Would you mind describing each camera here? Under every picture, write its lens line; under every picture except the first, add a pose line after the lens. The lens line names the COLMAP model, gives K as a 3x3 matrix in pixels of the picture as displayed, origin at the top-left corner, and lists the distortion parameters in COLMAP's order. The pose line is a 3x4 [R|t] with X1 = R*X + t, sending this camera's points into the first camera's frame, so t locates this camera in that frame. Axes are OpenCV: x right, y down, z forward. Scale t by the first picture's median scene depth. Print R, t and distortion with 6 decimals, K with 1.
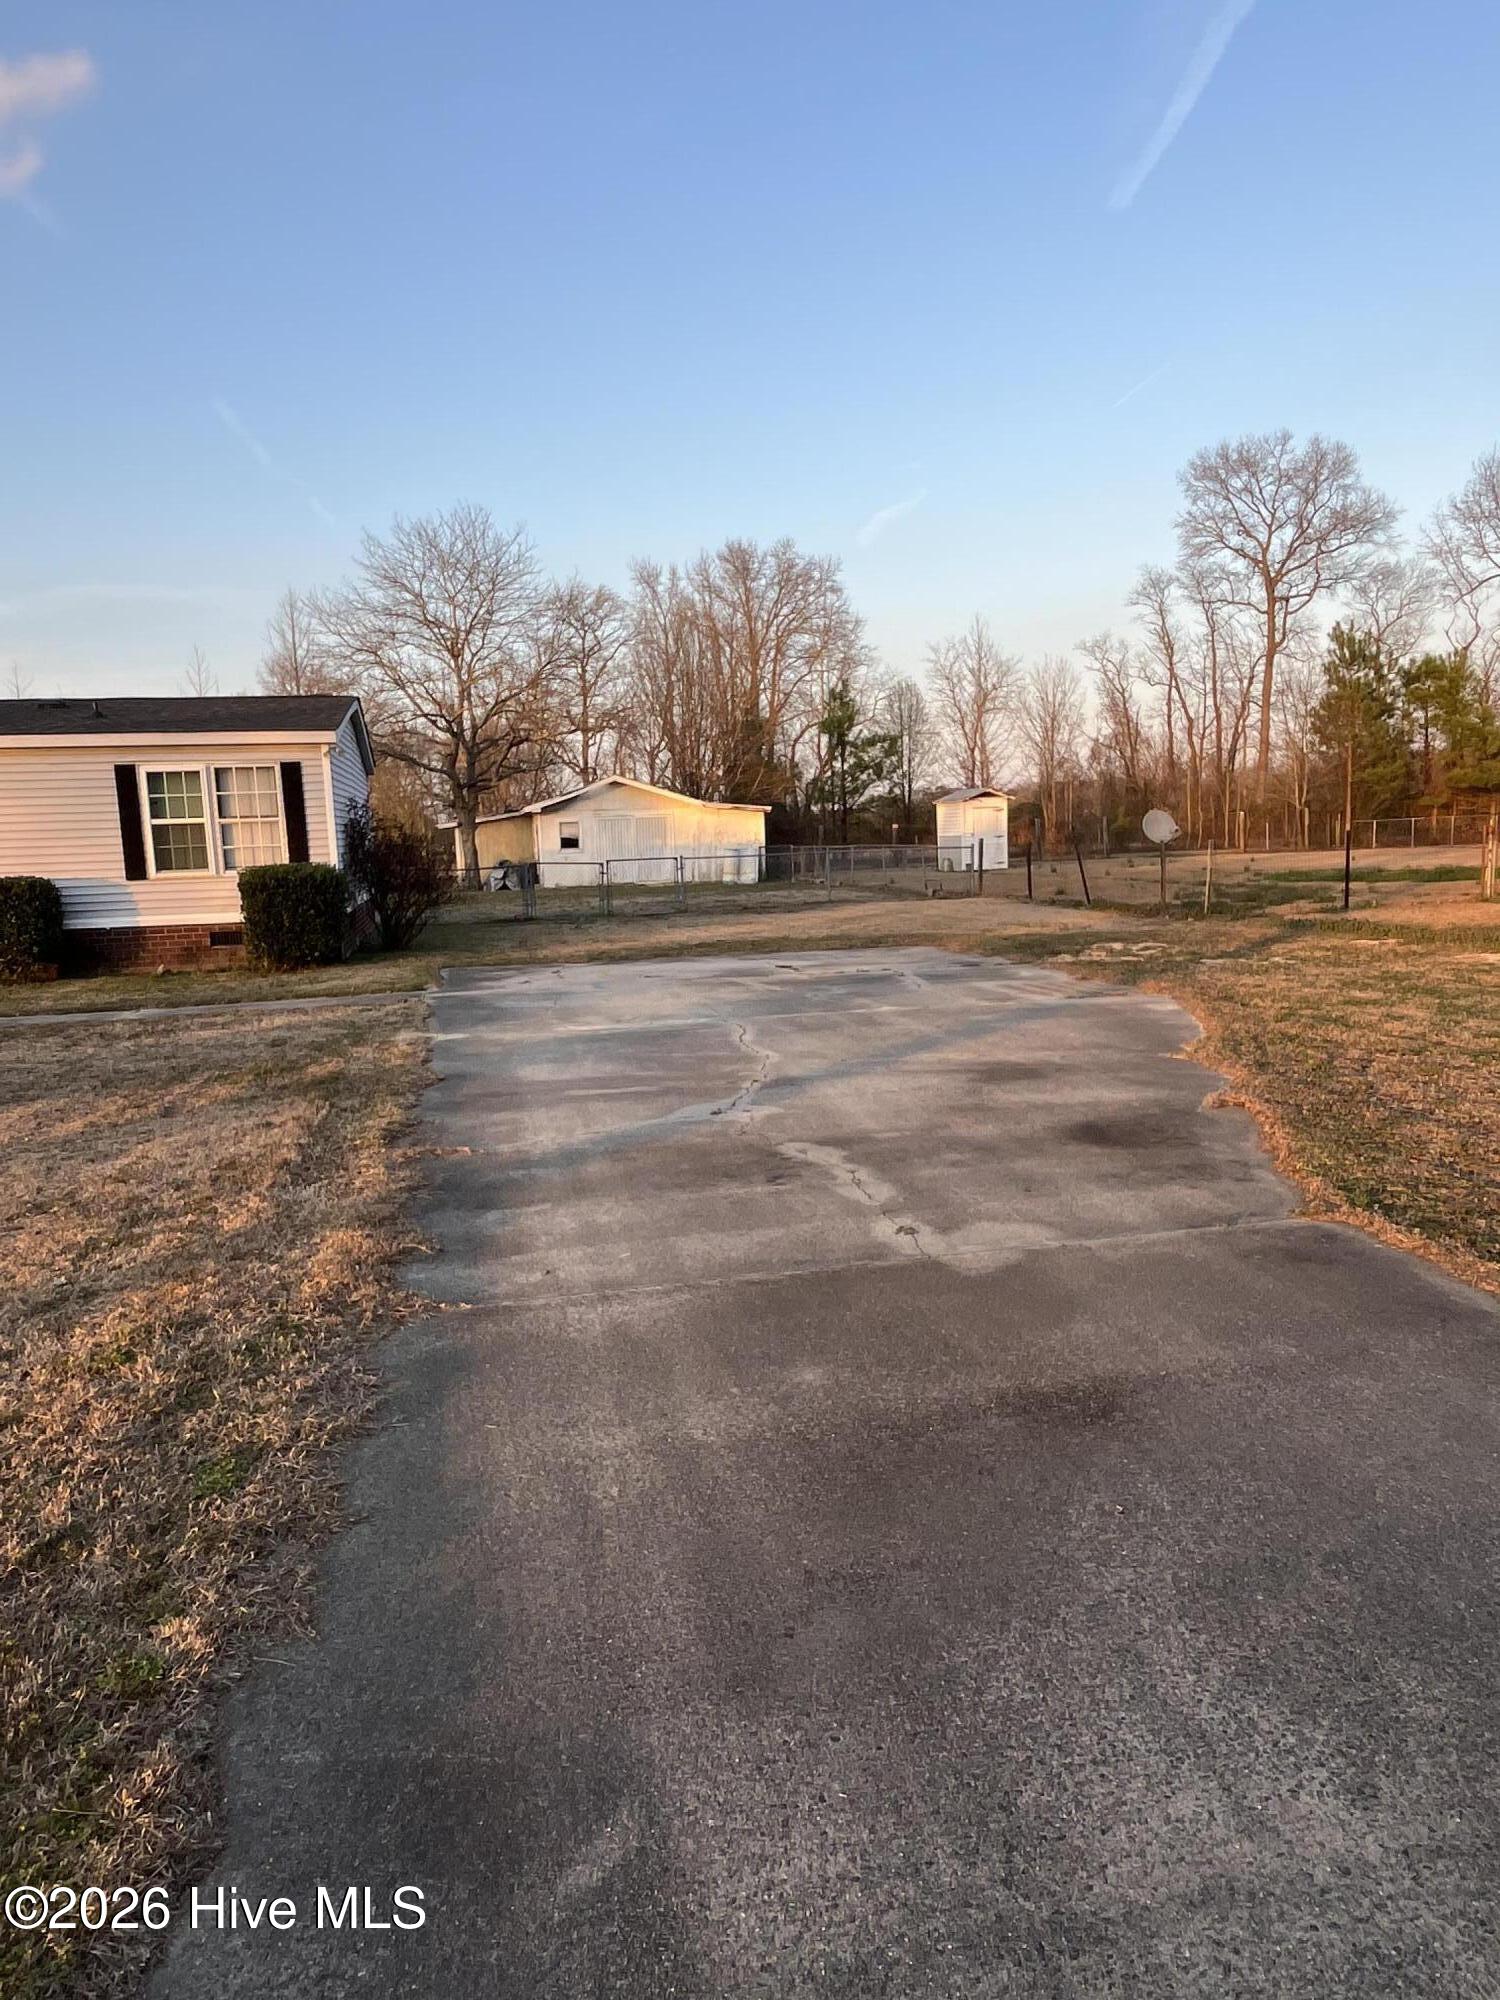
lens RADIAL K [[1295.7, 0, 741.3], [0, 1295.7, 994.4], [0, 0, 1]] dist [-0.005435, -0.003187]
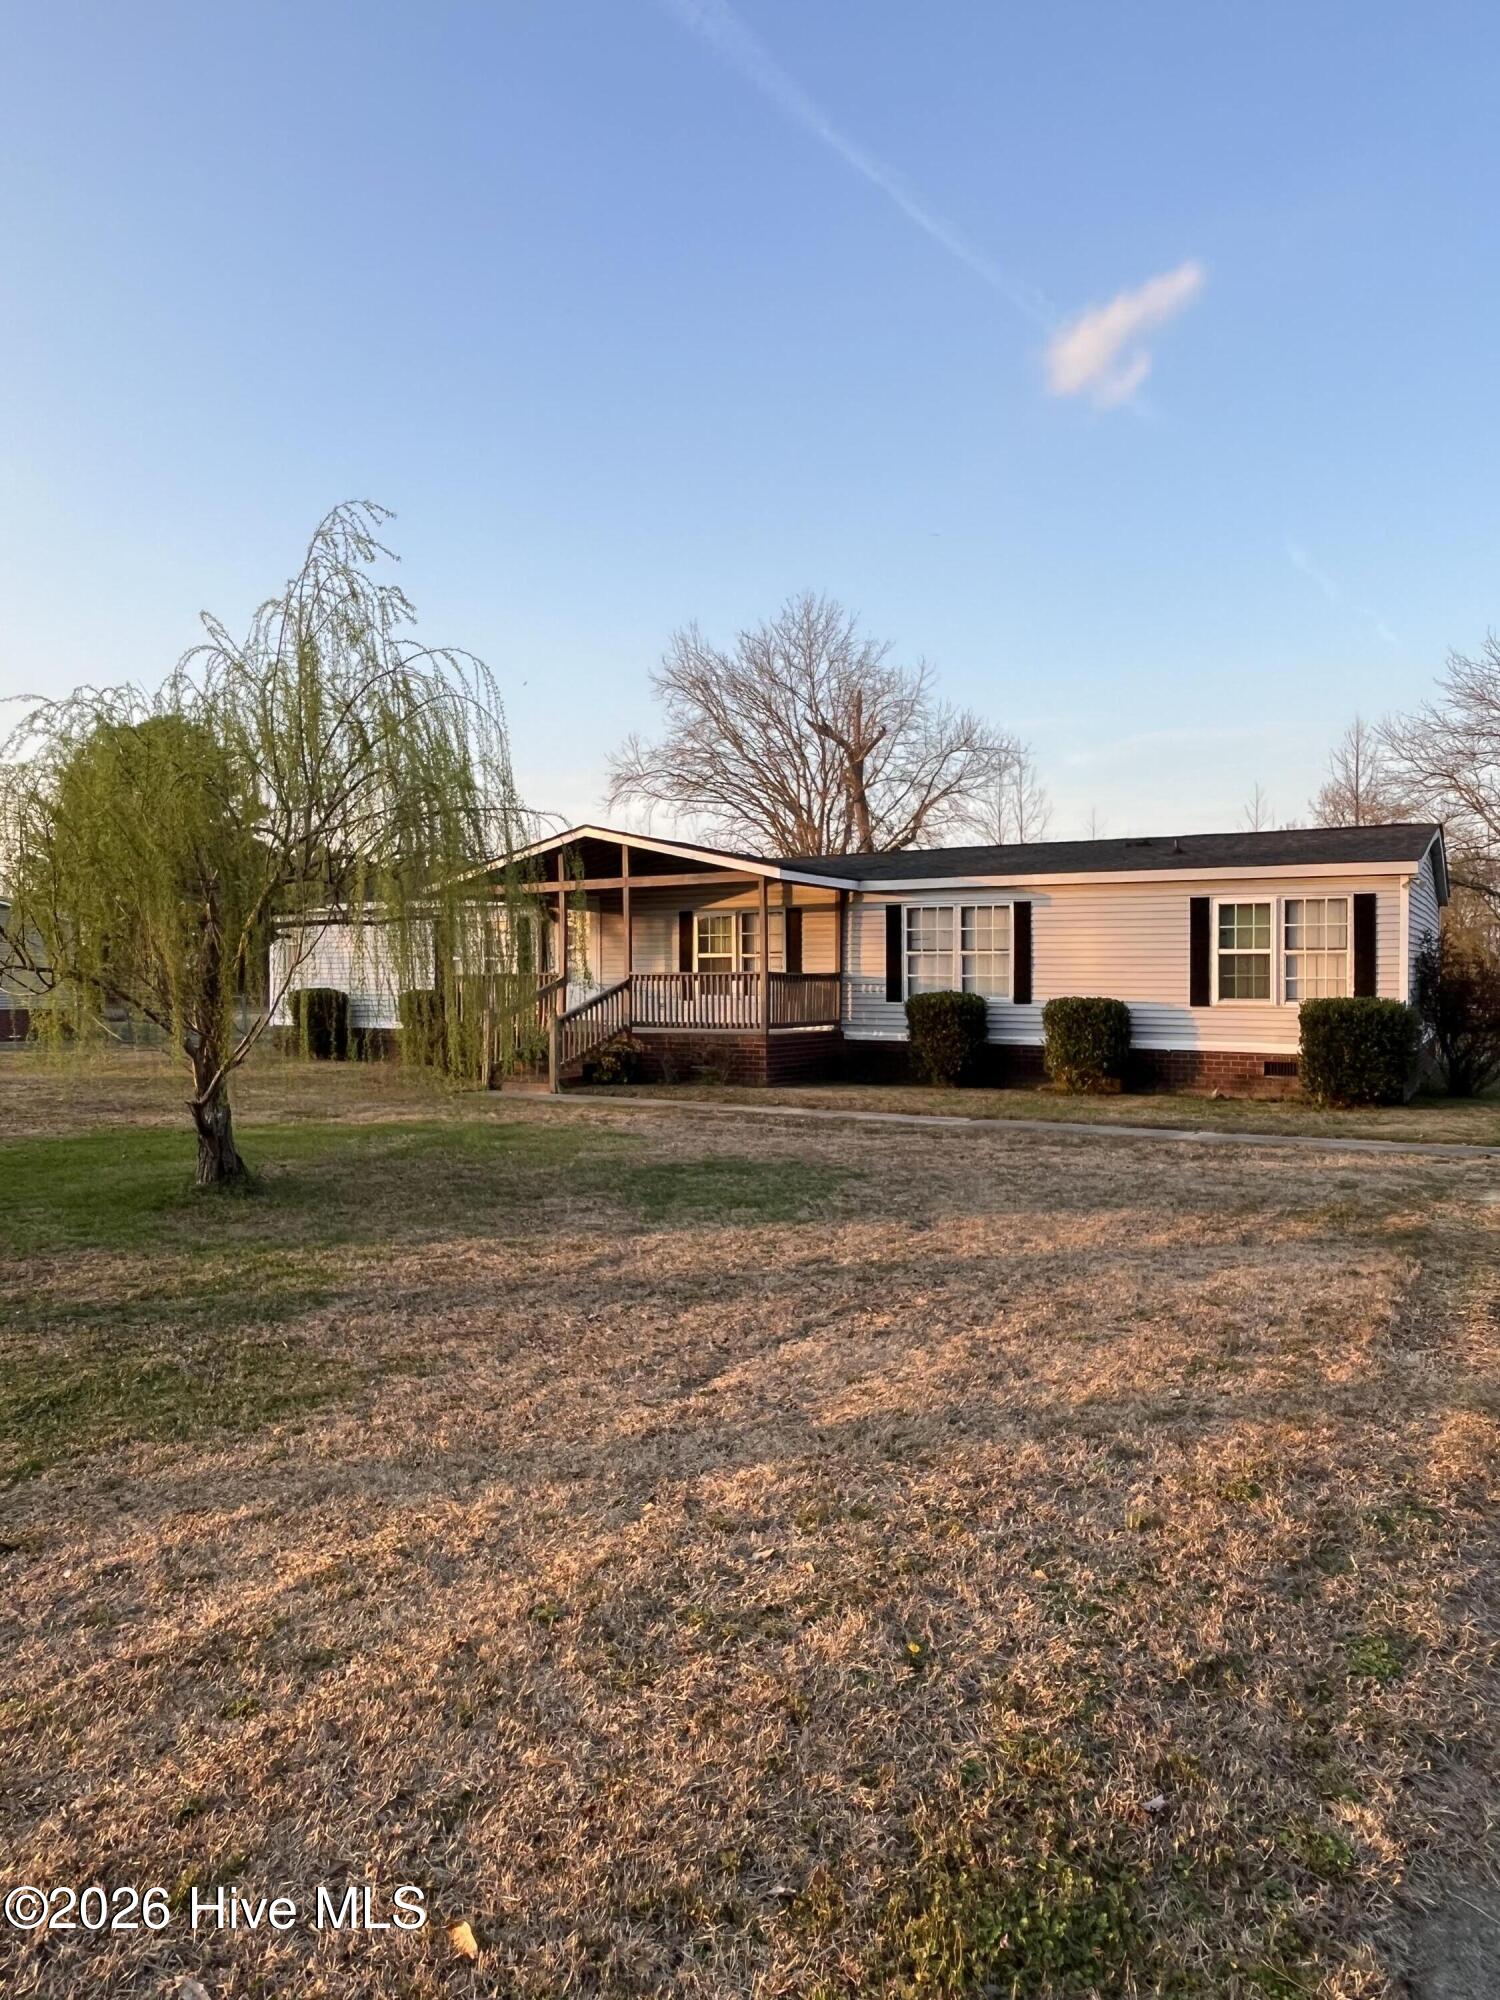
lens RADIAL K [[1295.7, 0, 754.9], [0, 1295.7, 998.1], [0, 0, 1]] dist [-0.005435, -0.003187]
pose [[0.732839, 0.047074, -0.678771, -0.025470], [-0.111439, 0.992436, -0.051489, -0.001254], [0.671214, 0.113375, 0.732542, -0.010168]]
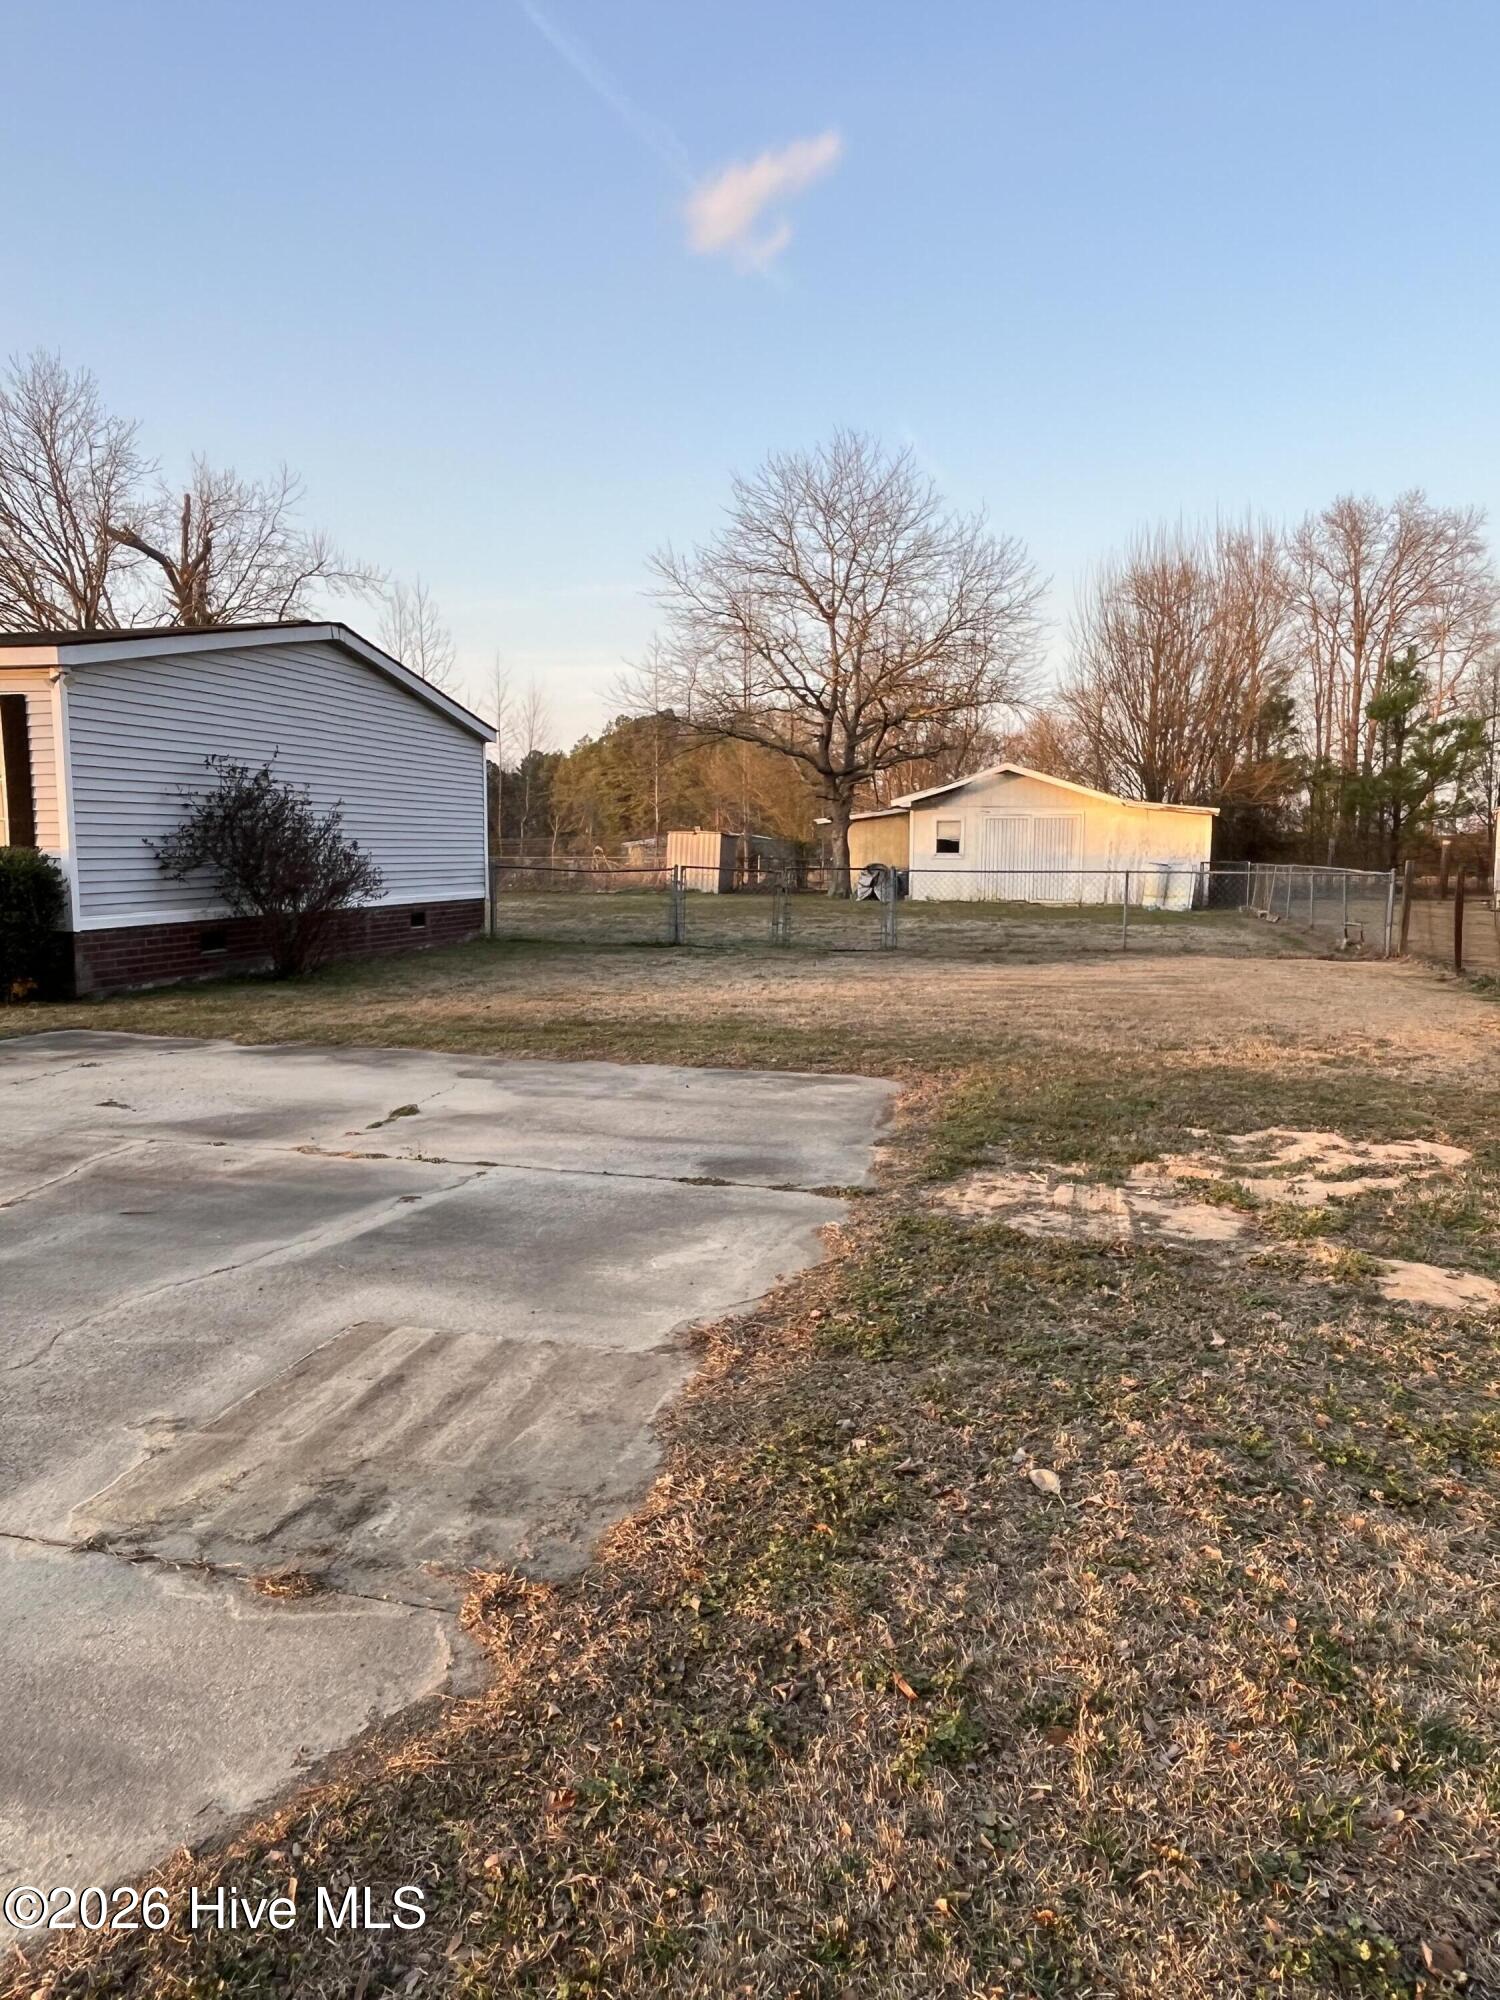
lens RADIAL K [[1295.7, 0, 750.5], [0, 1295.7, 994.2], [0, 0, 1]] dist [-0.005435, -0.003187]
pose [[0.892579, 0.088930, -0.442034, 0.359448], [-0.090690, 0.995731, 0.017198, -0.083469], [0.441677, 0.024738, 0.896833, 0.669131]]
